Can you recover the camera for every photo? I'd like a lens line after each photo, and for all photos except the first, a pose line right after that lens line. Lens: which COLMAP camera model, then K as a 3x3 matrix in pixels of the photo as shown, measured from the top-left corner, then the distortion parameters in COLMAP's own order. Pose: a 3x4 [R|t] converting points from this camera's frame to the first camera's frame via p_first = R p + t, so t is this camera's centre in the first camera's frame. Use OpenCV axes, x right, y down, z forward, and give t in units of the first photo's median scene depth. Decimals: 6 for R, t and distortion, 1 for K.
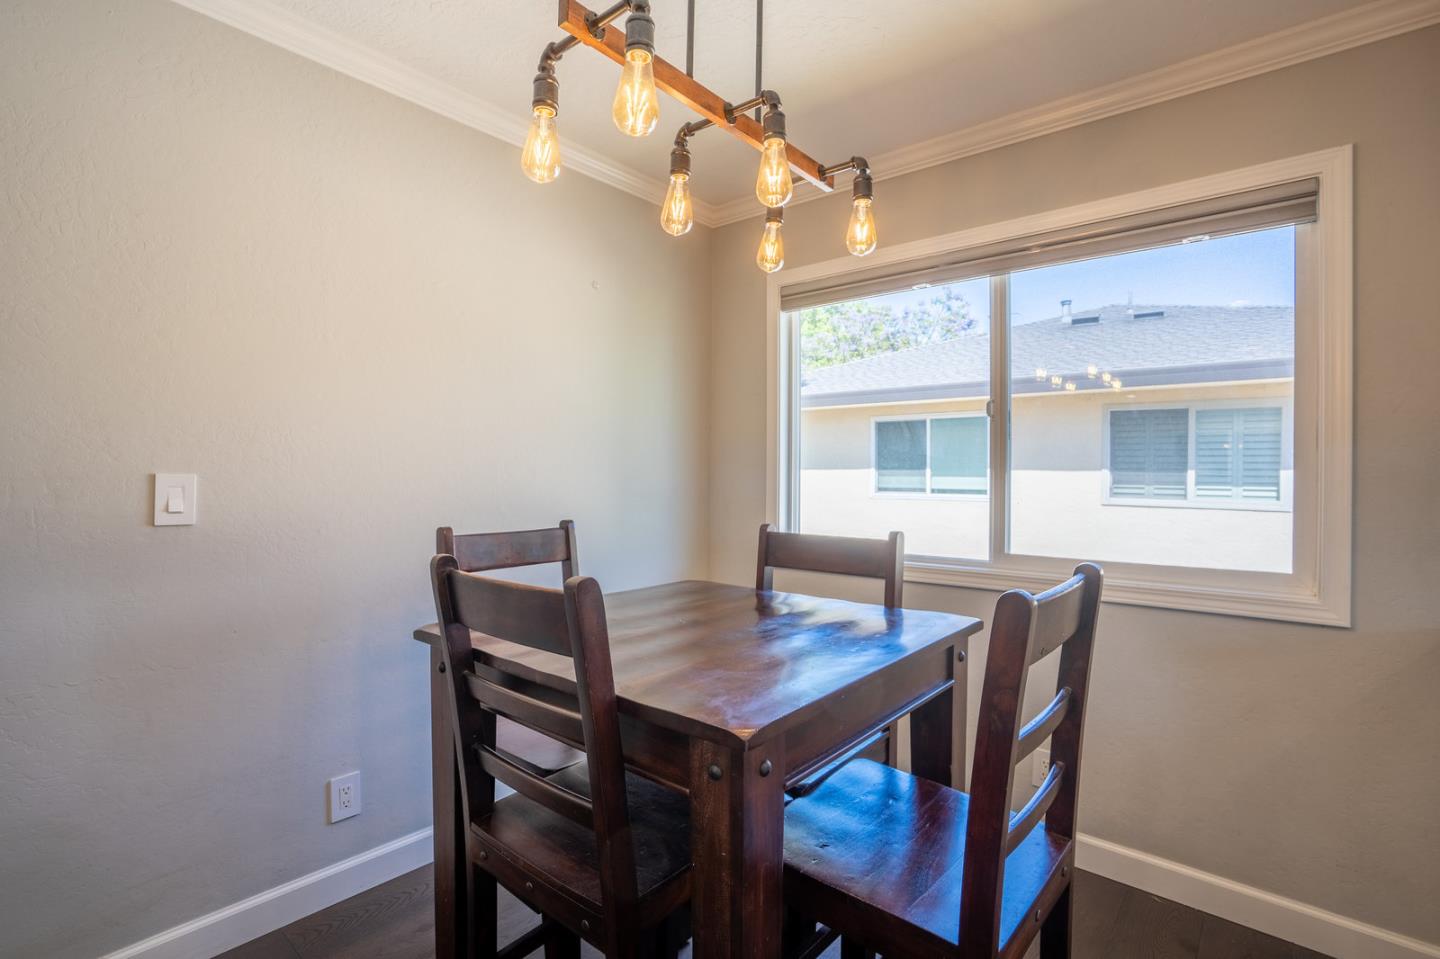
lens RADIAL K [[681.8, 0, 720.0], [0, 681.8, 479.5], [0, 0, 1]] dist [-0.029951, 0.000495]
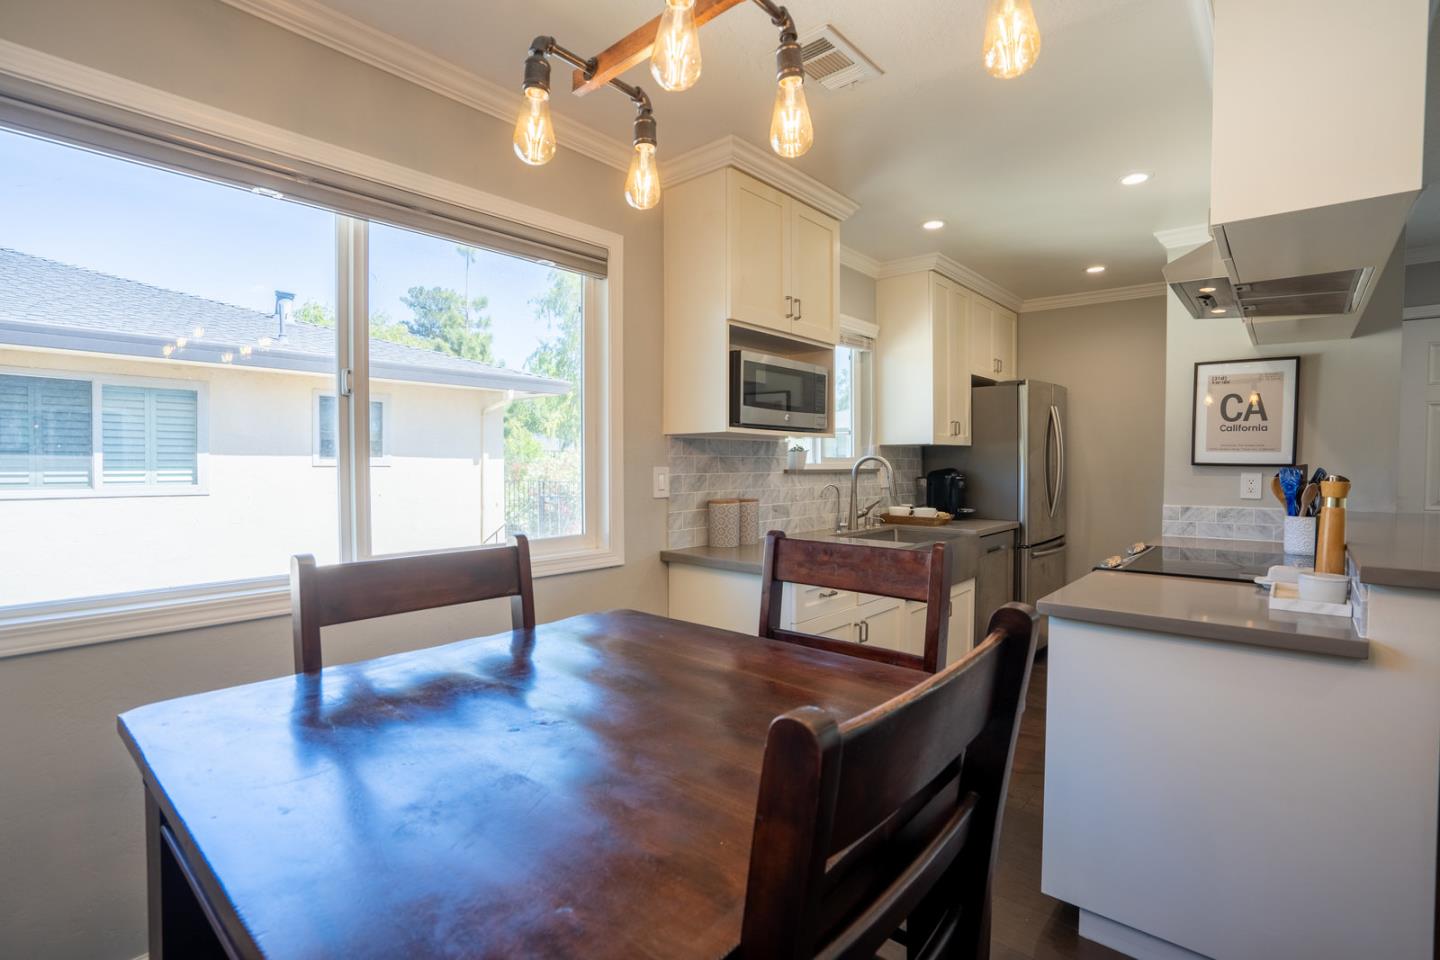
lens RADIAL K [[681.8, 0, 720.0], [0, 681.8, 480.0], [0, 0, 1]] dist [-0.029951, 0.000495]
pose [[0.028554, -0.031244, 0.999104, -0.141322], [0.003642, 0.999508, 0.031152, -0.003452], [-0.999586, 0.002750, 0.028654, 0.189587]]
